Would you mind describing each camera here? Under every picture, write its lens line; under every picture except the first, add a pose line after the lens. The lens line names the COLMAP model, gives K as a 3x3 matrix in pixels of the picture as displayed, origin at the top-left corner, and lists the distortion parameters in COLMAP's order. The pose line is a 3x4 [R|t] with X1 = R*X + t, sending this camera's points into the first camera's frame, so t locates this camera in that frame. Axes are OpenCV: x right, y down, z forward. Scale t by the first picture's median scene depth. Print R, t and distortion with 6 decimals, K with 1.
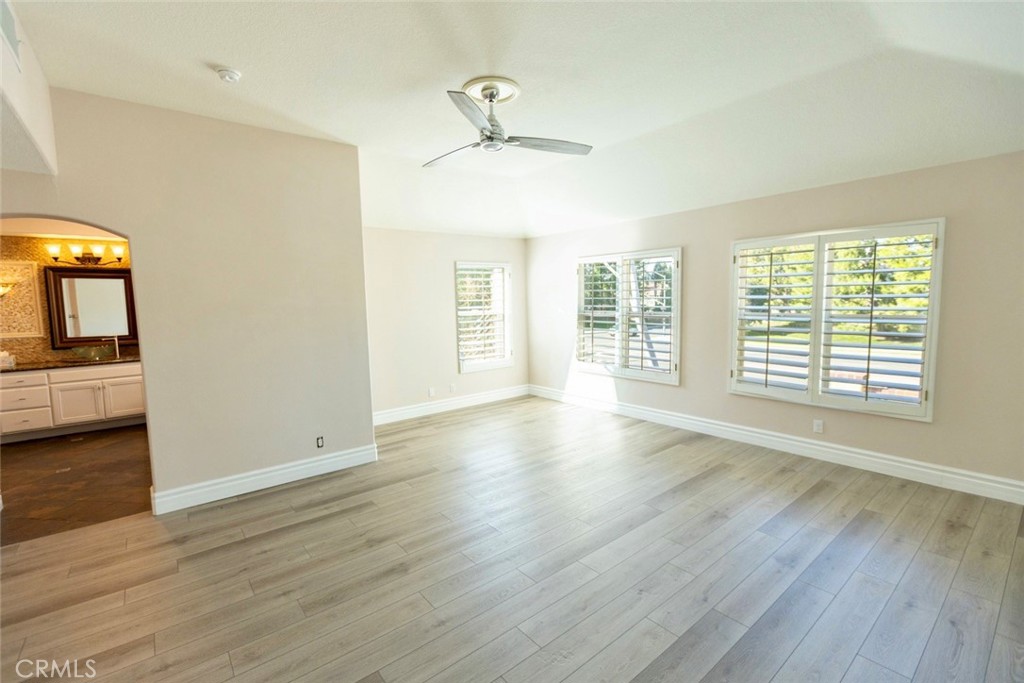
lens RADIAL K [[446.0, 0, 512.0], [0, 446.0, 341.5], [0, 0, 1]] dist [0.020085, -0.000061]
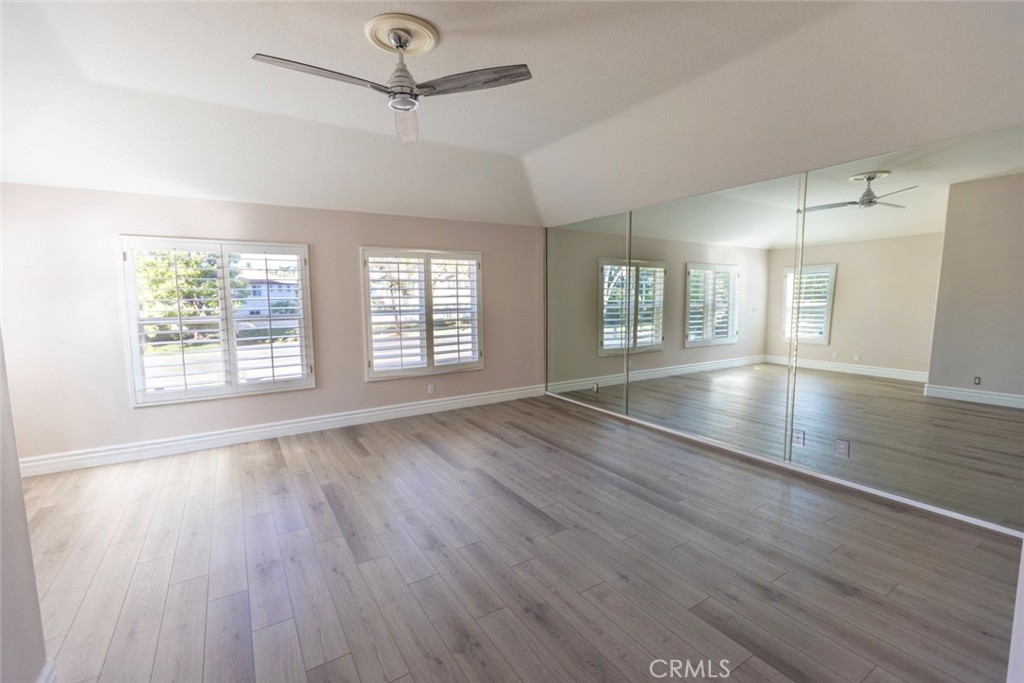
lens RADIAL K [[452.2, 0, 500.4], [0, 452.2, 338.4], [0, 0, 1]] dist [0.002022, -0.000266]
pose [[0.140836, -0.076787, 0.987051, -0.811089], [0.102629, 0.992749, 0.062587, -0.042014], [-0.984699, 0.092486, 0.147696, 0.692339]]
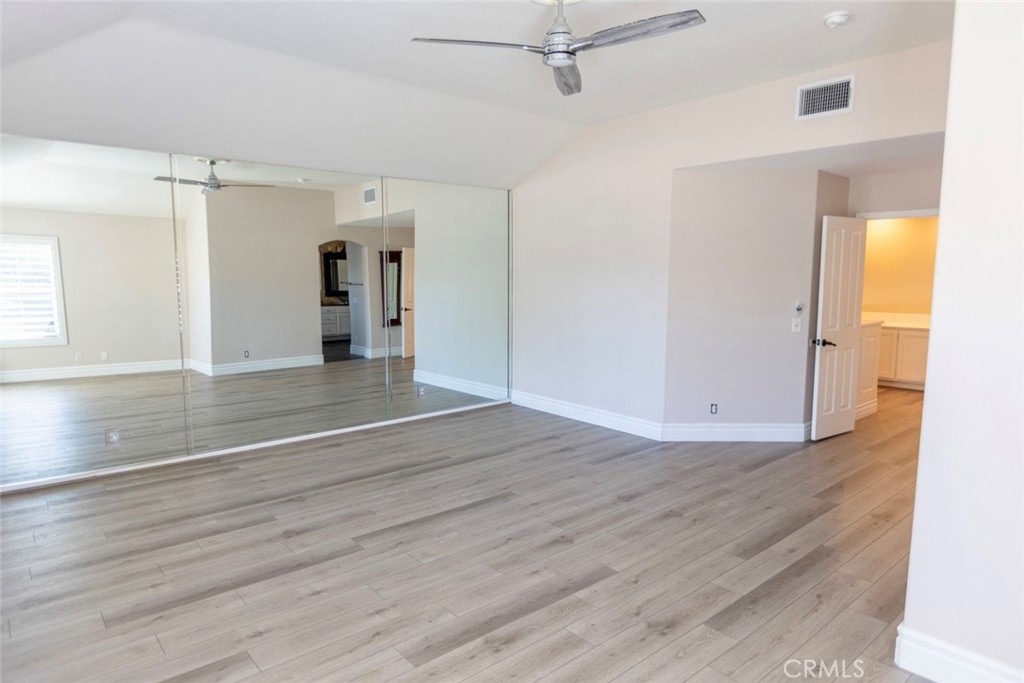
lens RADIAL K [[621.5, 0, 512.0], [0, 621.5, 341.5], [0, 0, 1]] dist [-0.003165, -0.000672]
pose [[-0.999029, 0.023356, -0.037353, 0.078167], [0.015449, 0.979786, 0.199451, -0.177137], [0.041257, 0.198680, -0.979196, 1.940896]]
